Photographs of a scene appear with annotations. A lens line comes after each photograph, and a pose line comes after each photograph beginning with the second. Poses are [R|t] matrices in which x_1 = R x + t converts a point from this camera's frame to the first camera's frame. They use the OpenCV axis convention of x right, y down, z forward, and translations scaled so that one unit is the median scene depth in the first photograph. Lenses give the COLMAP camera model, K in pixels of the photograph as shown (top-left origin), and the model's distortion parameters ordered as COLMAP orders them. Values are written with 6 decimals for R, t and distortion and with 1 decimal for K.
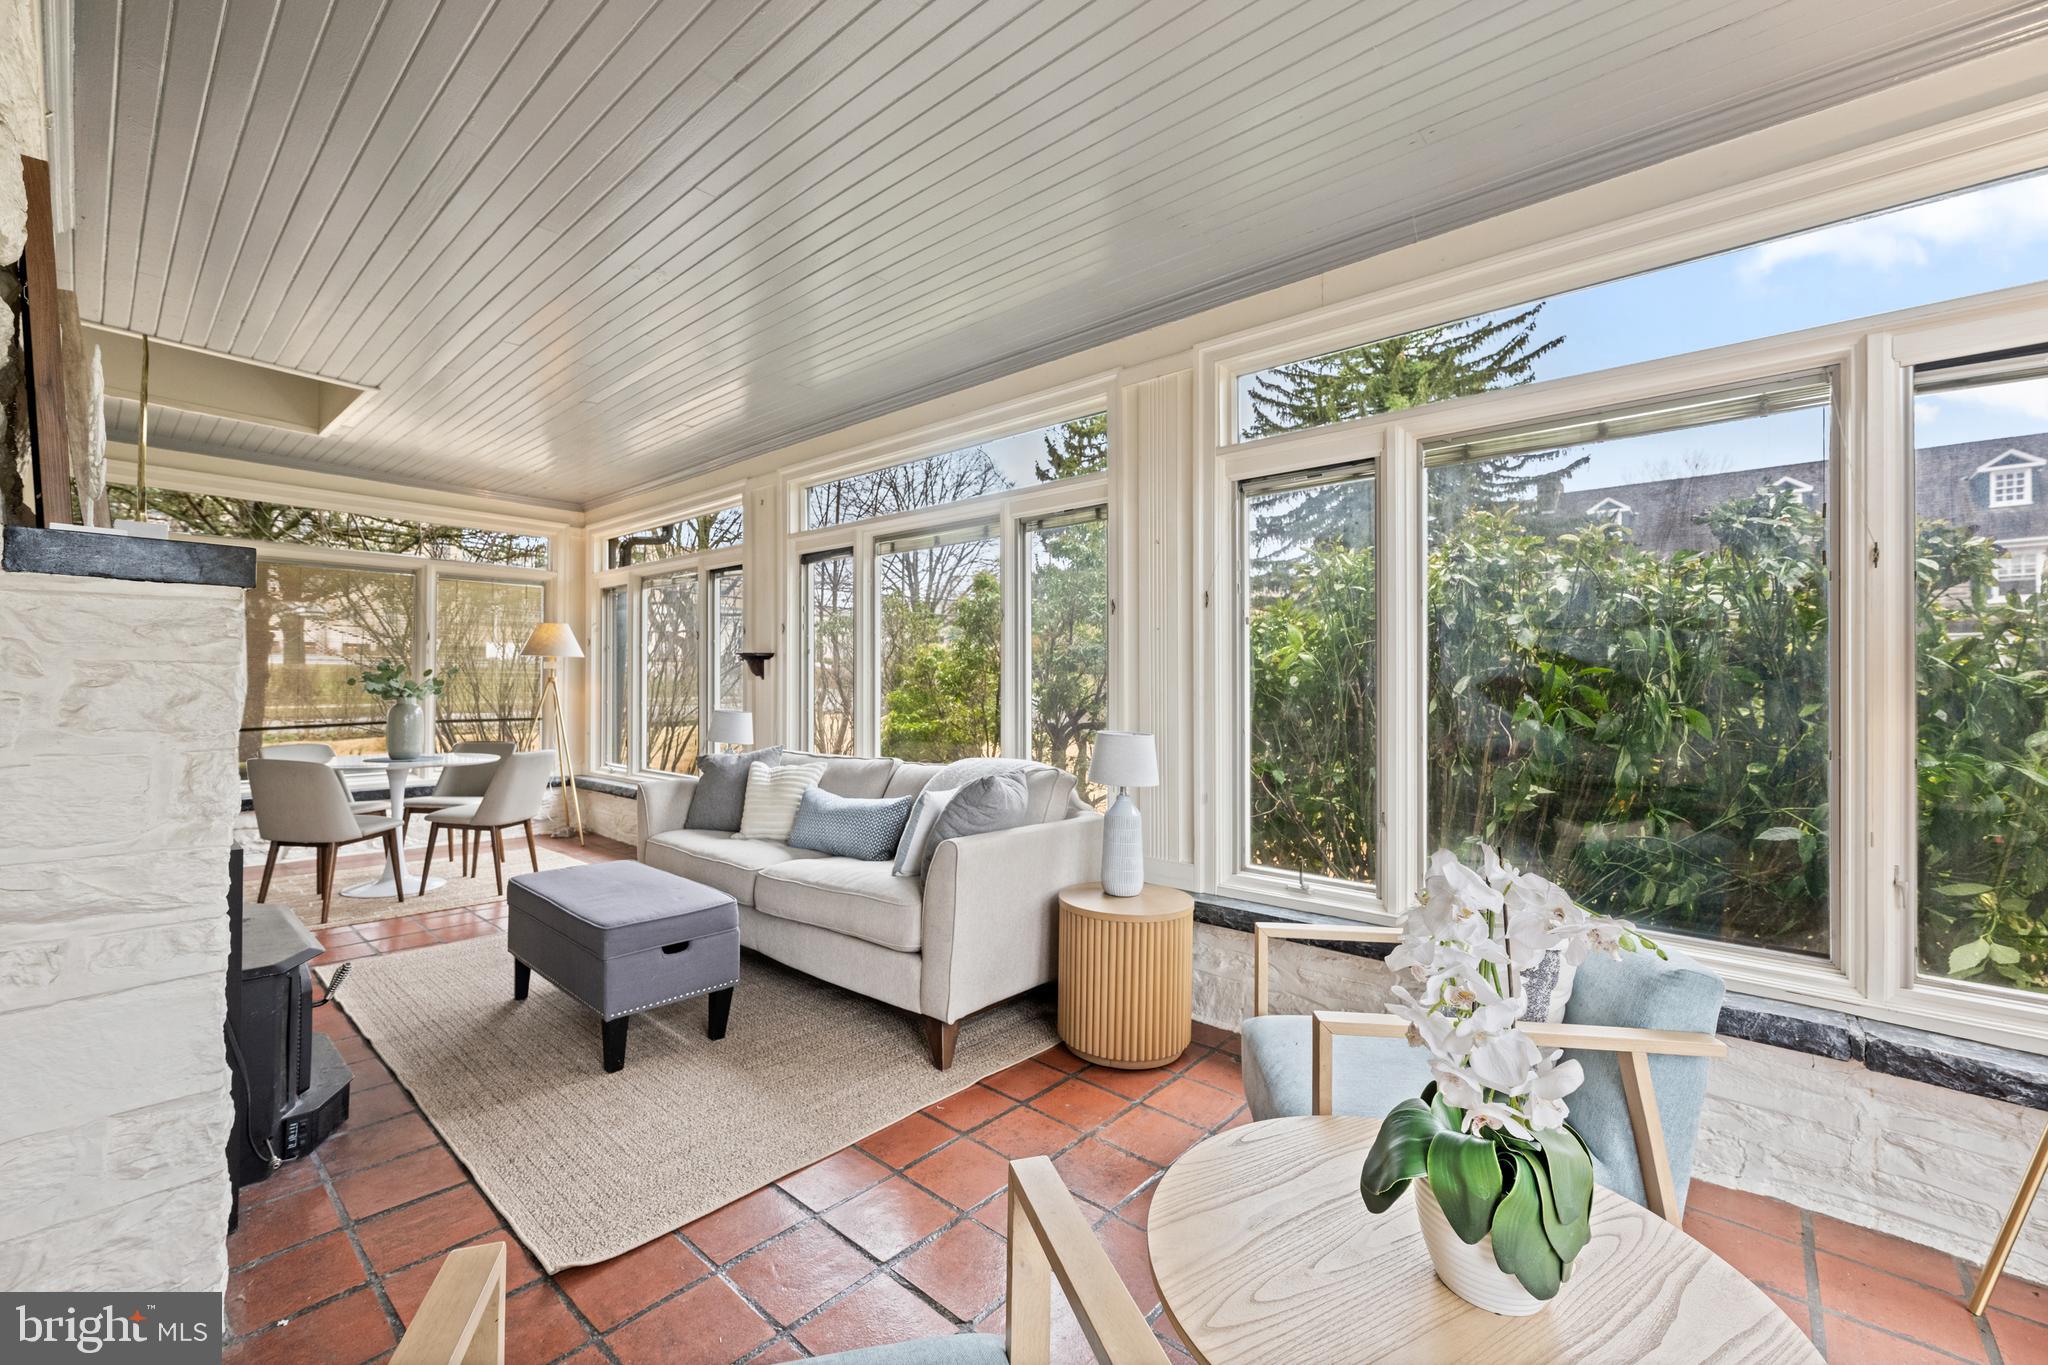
lens RADIAL K [[818.3, 0, 1024.2], [0, 818.3, 678.9], [0, 0, 1]] dist [0.000051, 0.000012]
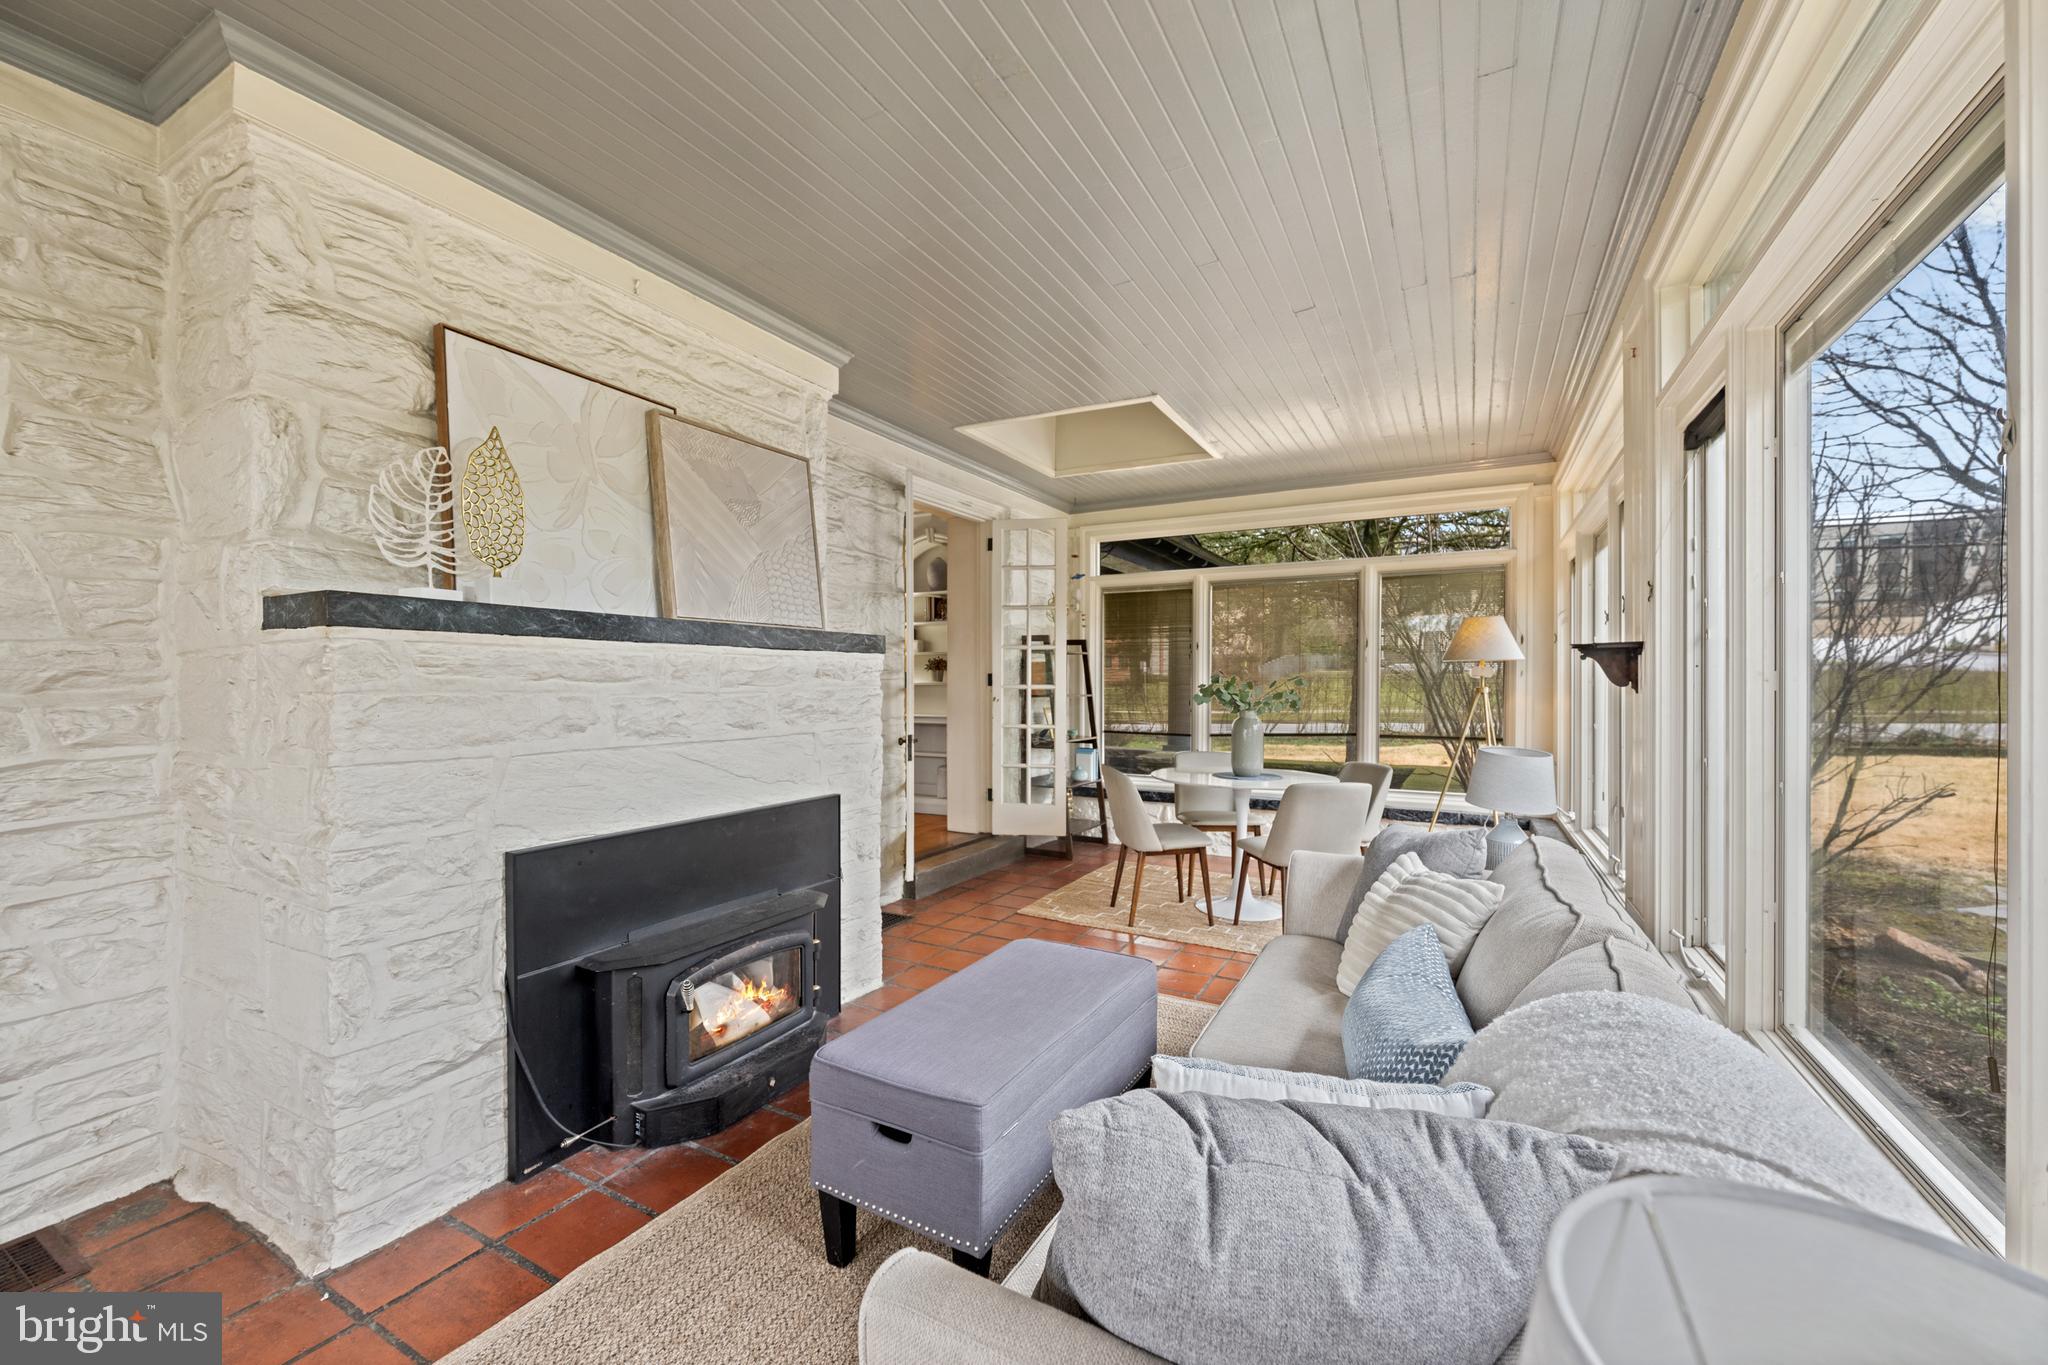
lens RADIAL K [[818.3, 0, 1024.2], [0, 818.3, 691.6], [0, 0, 1]] dist [0.000051, 0.000012]
pose [[0.218328, 0.004098, -0.975867, 0.112563], [0.004065, 0.999979, 0.005108, -0.004475], [0.975867, -0.005083, 0.218307, 0.550330]]
